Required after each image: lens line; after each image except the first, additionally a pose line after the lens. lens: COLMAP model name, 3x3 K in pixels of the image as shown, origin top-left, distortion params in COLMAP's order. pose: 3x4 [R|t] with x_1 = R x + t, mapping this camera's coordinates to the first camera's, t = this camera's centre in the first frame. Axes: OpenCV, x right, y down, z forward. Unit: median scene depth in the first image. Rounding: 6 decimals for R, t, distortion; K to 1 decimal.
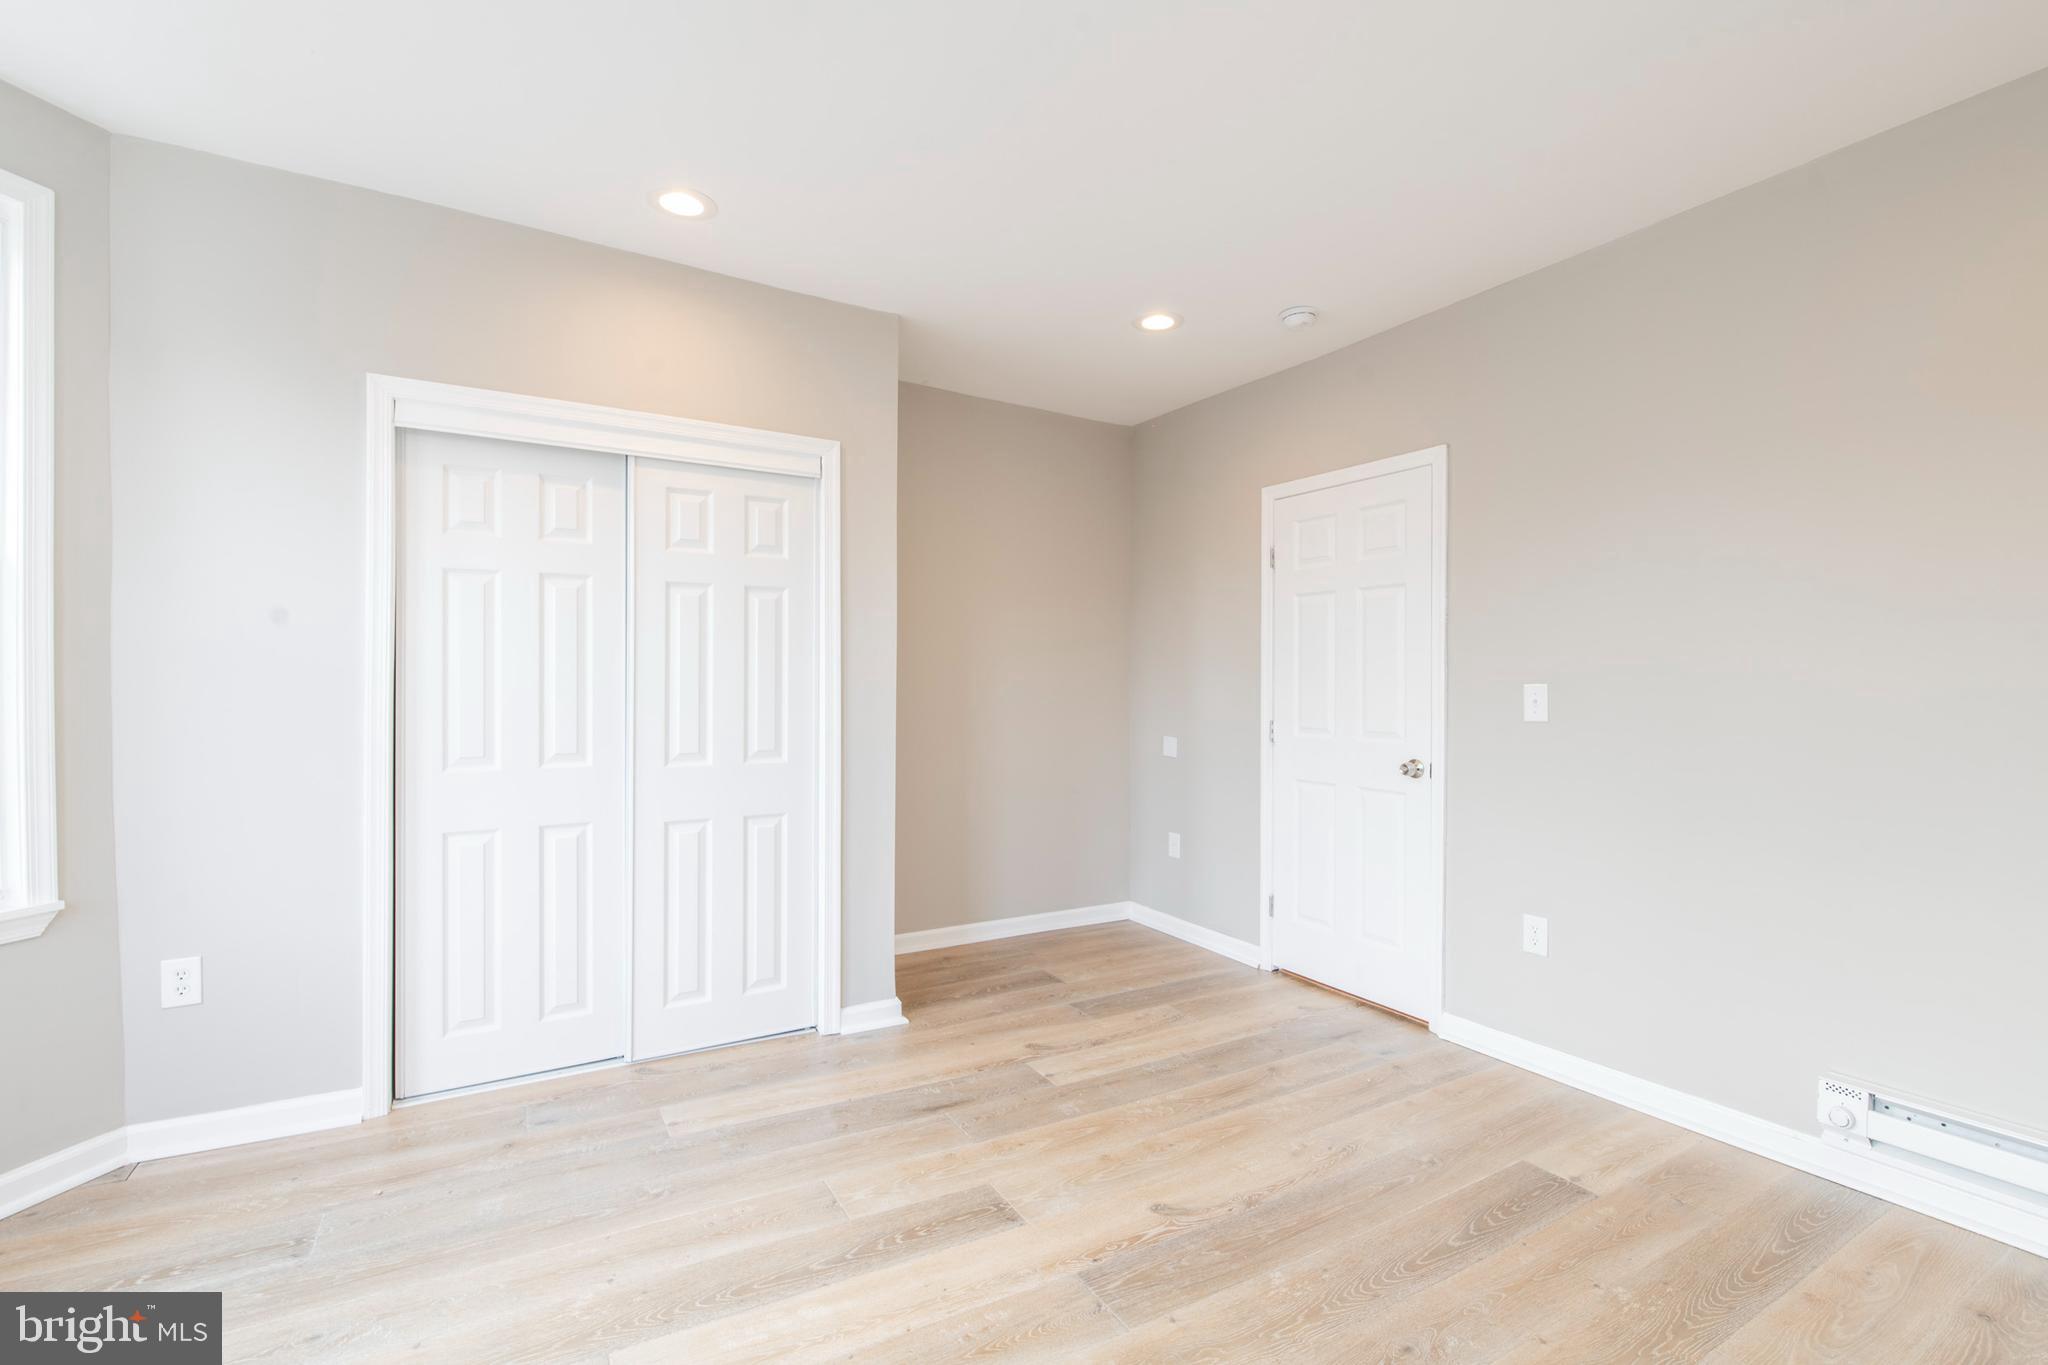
lens RADIAL K [[890.7, 0, 1015.7], [0, 890.7, 671.9], [0, 0, 1]] dist [0.002410, -0.005483]
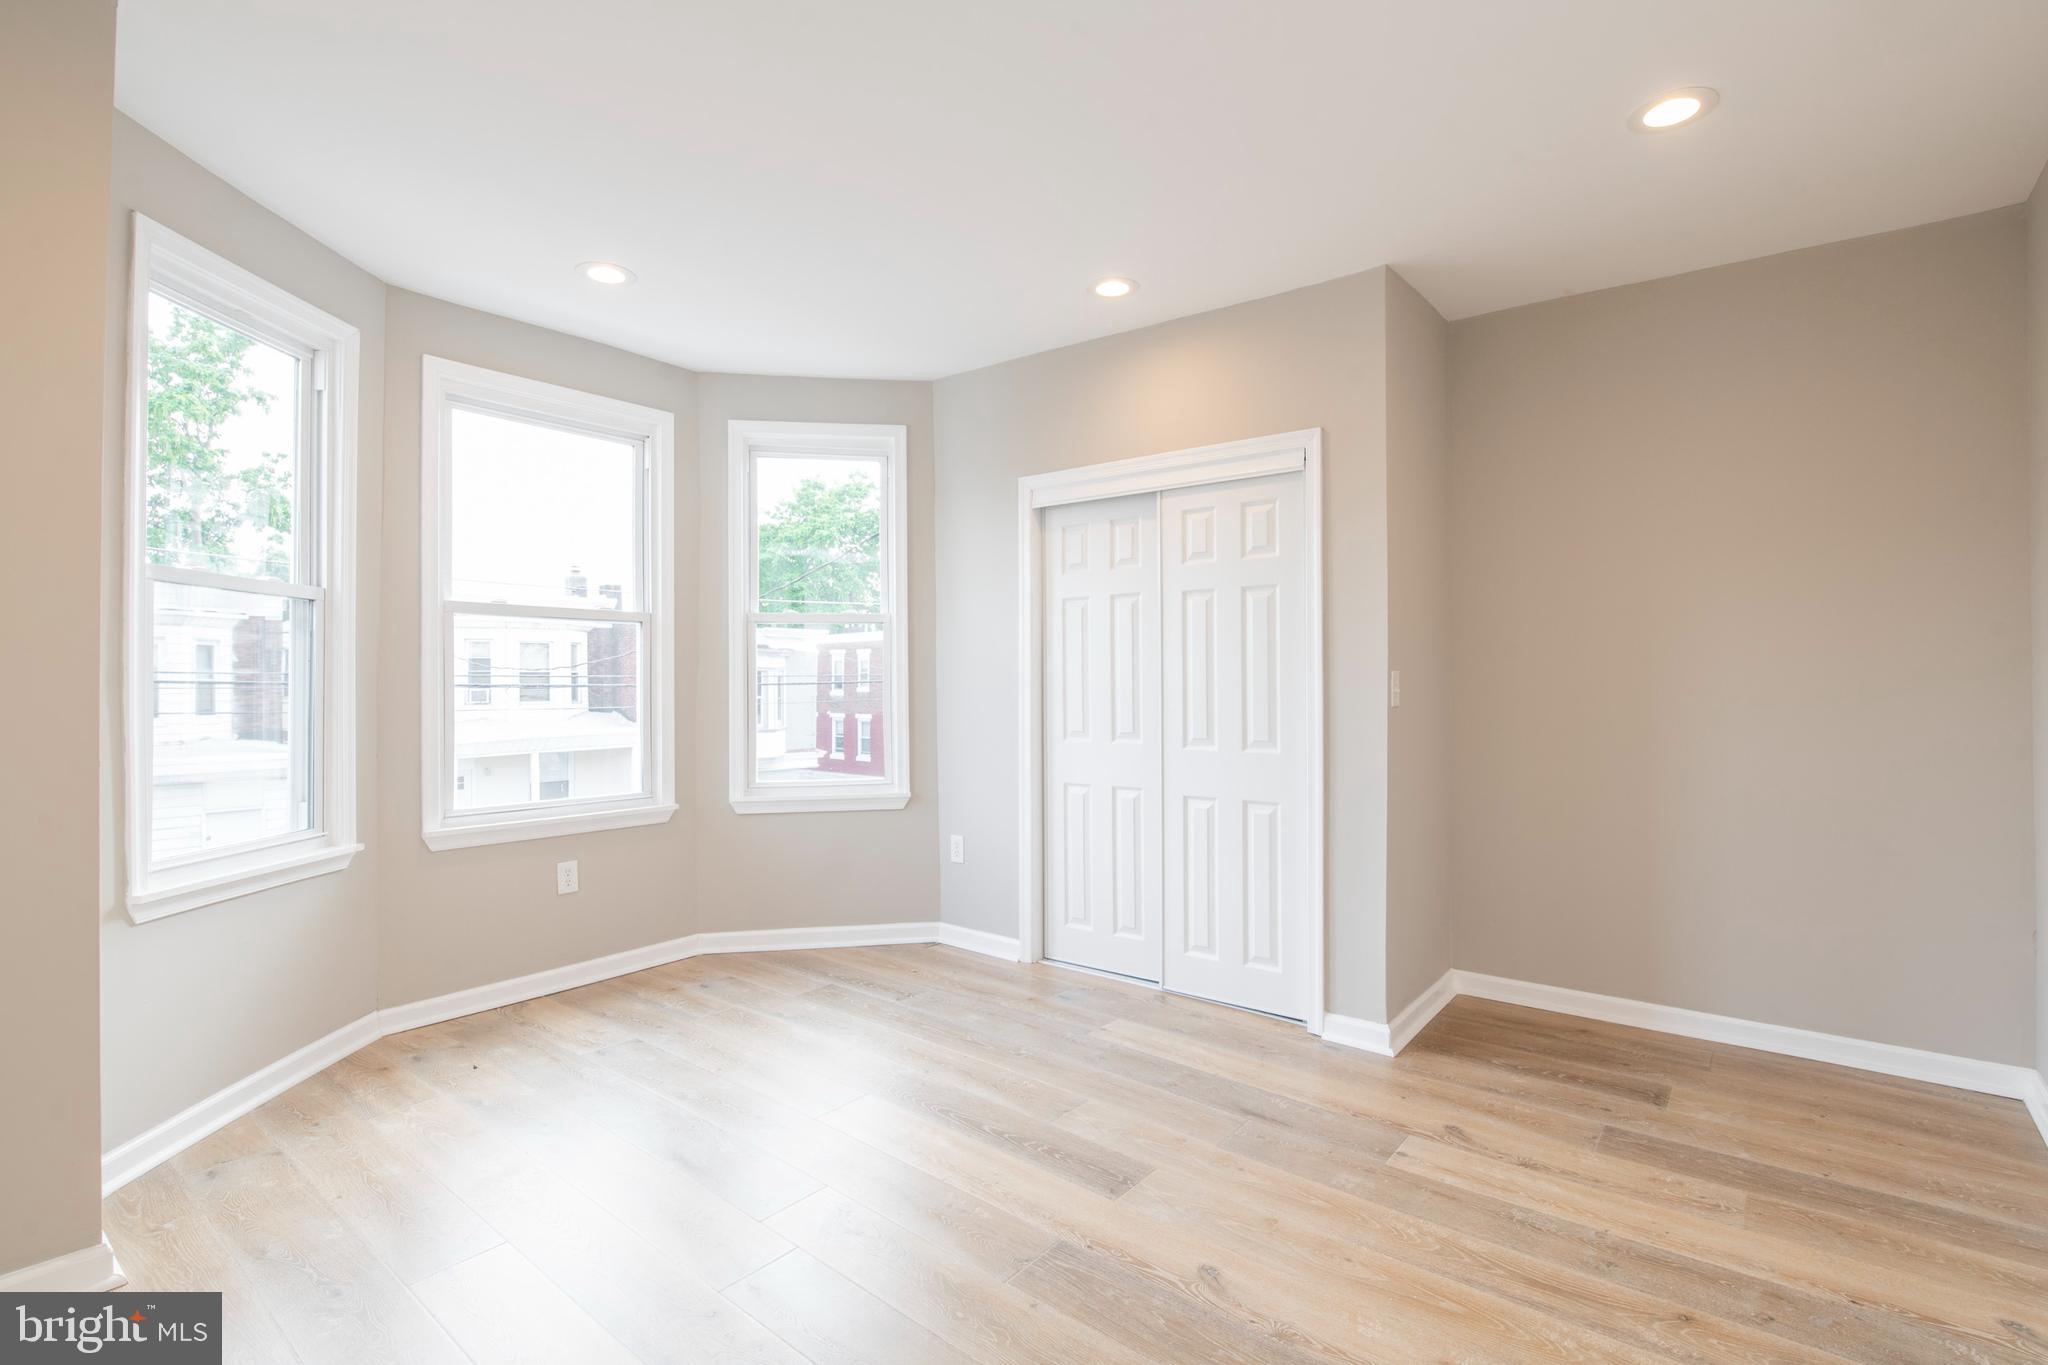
lens RADIAL K [[955.1, 0, 1071.7], [0, 955.1, 683.3], [0, 0, 1]] dist [0.000610, -0.003570]
pose [[0.391189, -0.000338, -0.920310, 0.711833], [0.015841, 0.999854, 0.006366, 0.008816], [0.920174, -0.017069, 0.391137, 0.374891]]
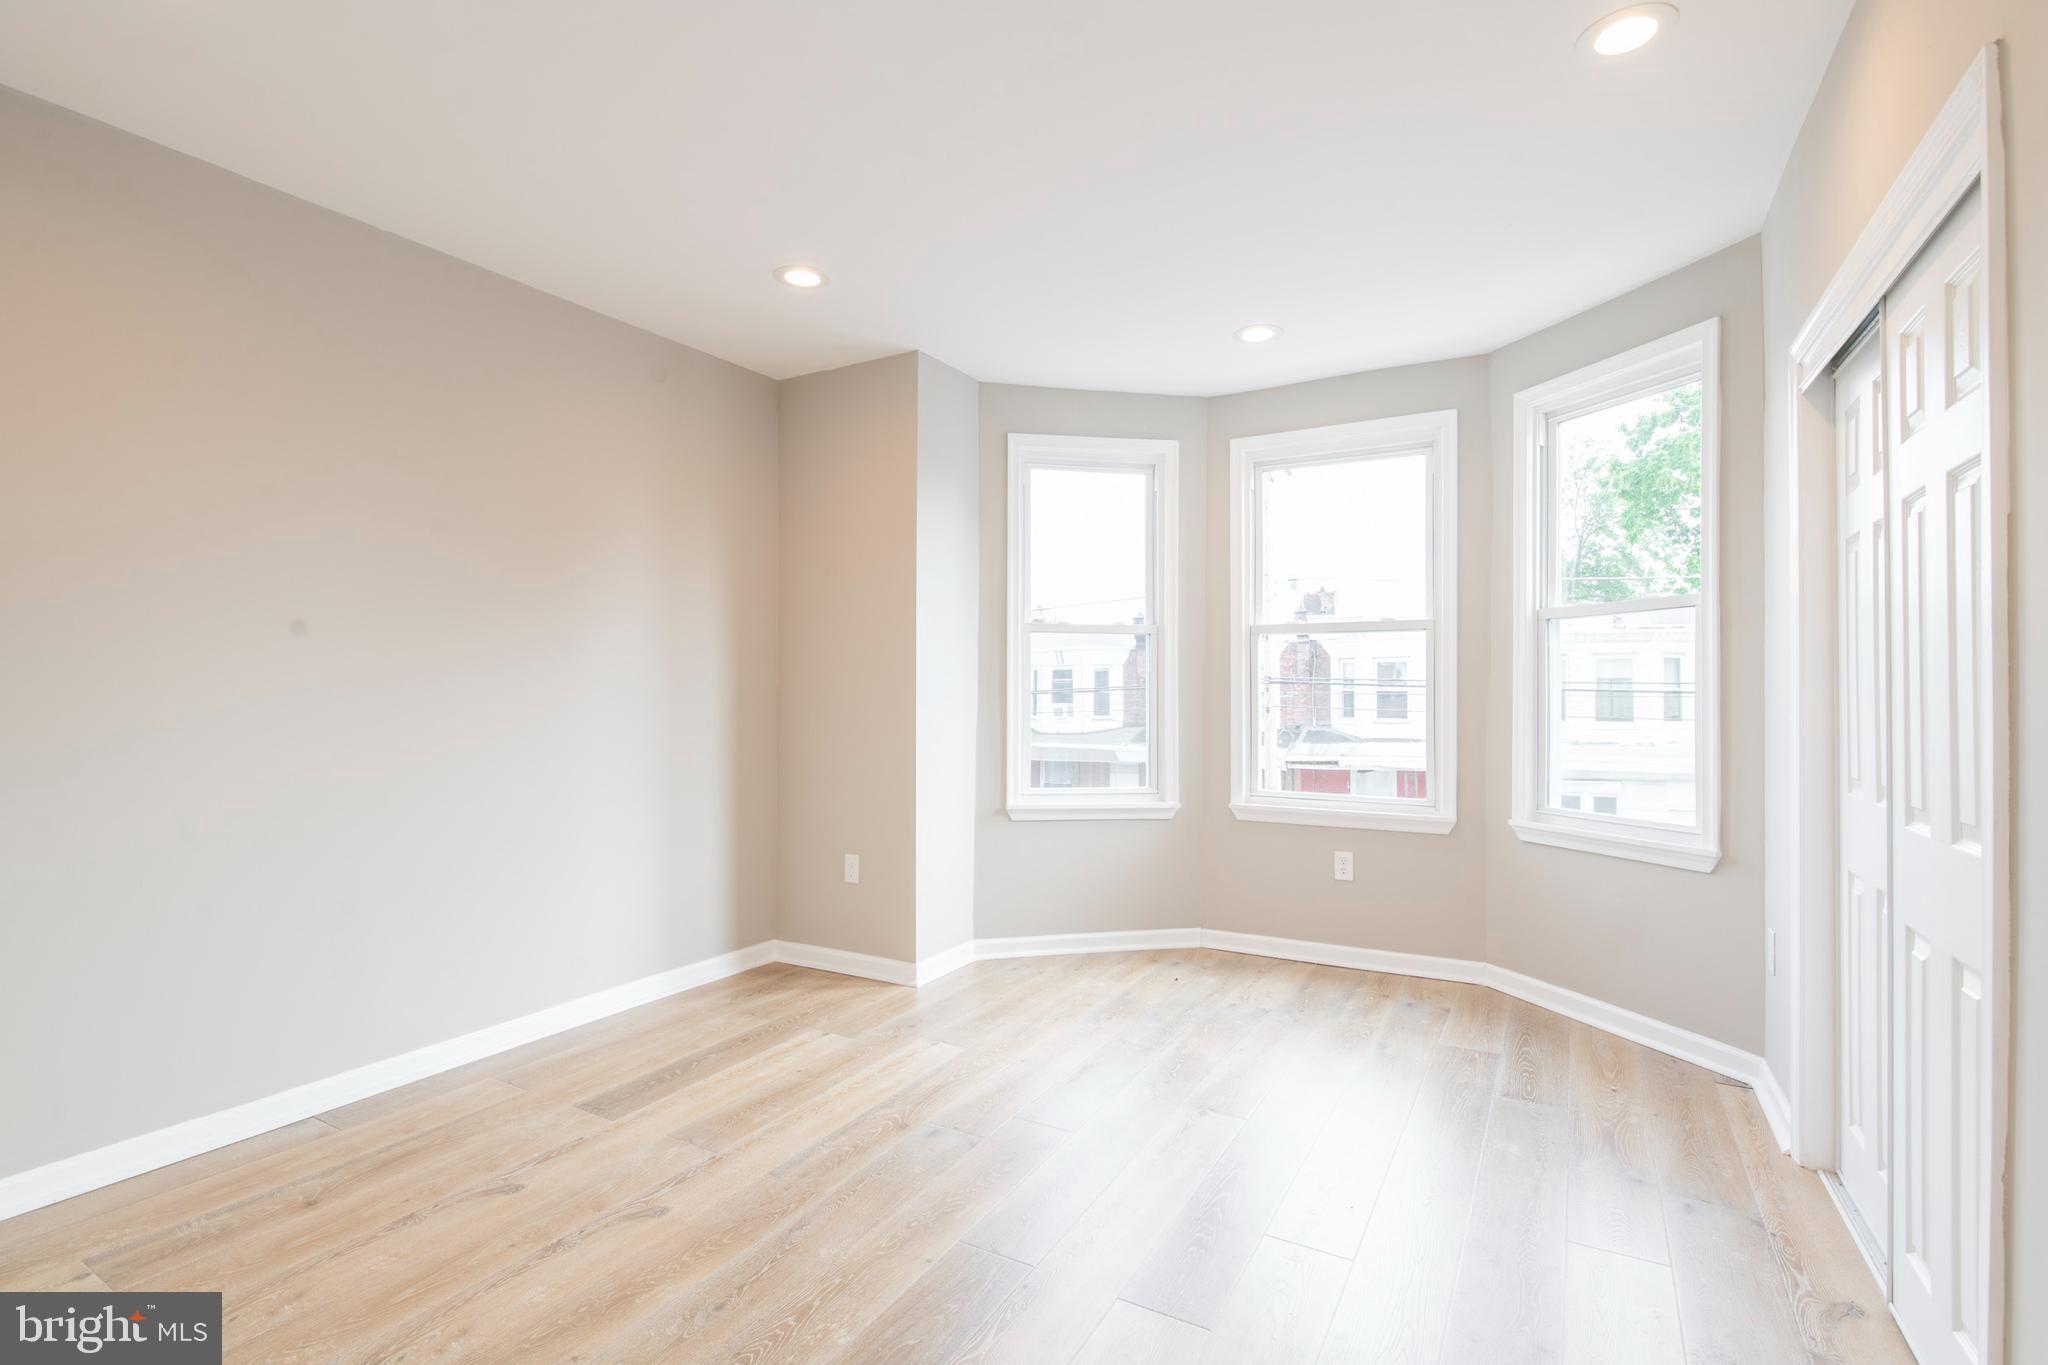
lens RADIAL K [[955.1, 0, 1001.1], [0, 955.1, 691.5], [0, 0, 1]] dist [0.000610, -0.003570]
pose [[-0.868894, -0.002998, -0.494989, 0.409015], [0.003460, 0.999920, -0.012130, 0.023370], [0.494986, -0.012253, -0.868815, 1.241701]]
